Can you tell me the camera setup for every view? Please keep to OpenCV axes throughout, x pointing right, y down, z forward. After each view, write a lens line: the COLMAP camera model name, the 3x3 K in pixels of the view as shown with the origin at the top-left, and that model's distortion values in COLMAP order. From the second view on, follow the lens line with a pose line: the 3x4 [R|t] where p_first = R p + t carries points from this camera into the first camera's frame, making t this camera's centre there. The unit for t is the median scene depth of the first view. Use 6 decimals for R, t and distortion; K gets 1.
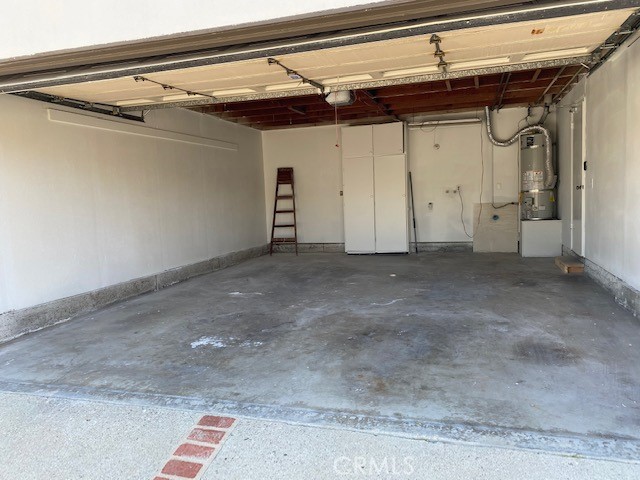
lens RADIAL K [[492.5, 0, 307.8], [0, 492.5, 240.8], [0, 0, 1]] dist [0.009510, -0.008703]
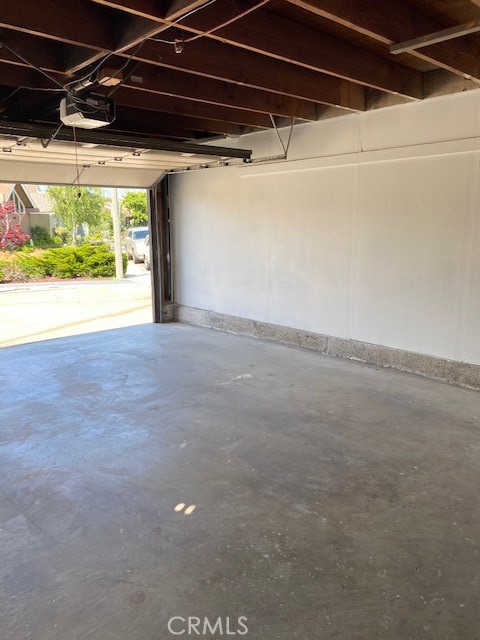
lens RADIAL K [[492.5, 0, 245.0], [0, 492.5, 316.8], [0, 0, 1]] dist [0.009510, -0.008703]
pose [[-0.476269, 0.221192, -0.851024, 0.337725], [-0.050414, 0.959382, 0.277569, -0.137894], [0.877853, 0.175101, -0.445773, 0.927483]]
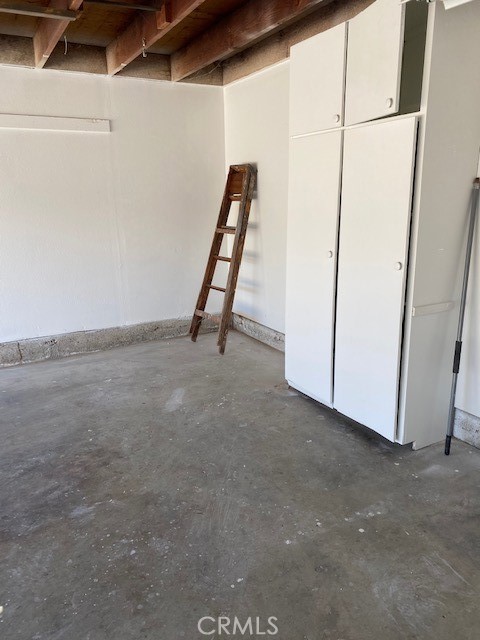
lens RADIAL K [[492.5, 0, 245.0], [0, 492.5, 316.8], [0, 0, 1]] dist [0.009510, -0.008703]
pose [[0.741095, 0.195467, -0.642317, 0.312859], [-0.082287, 0.975914, 0.202044, -0.111527], [0.666339, -0.096879, 0.739329, 0.703638]]
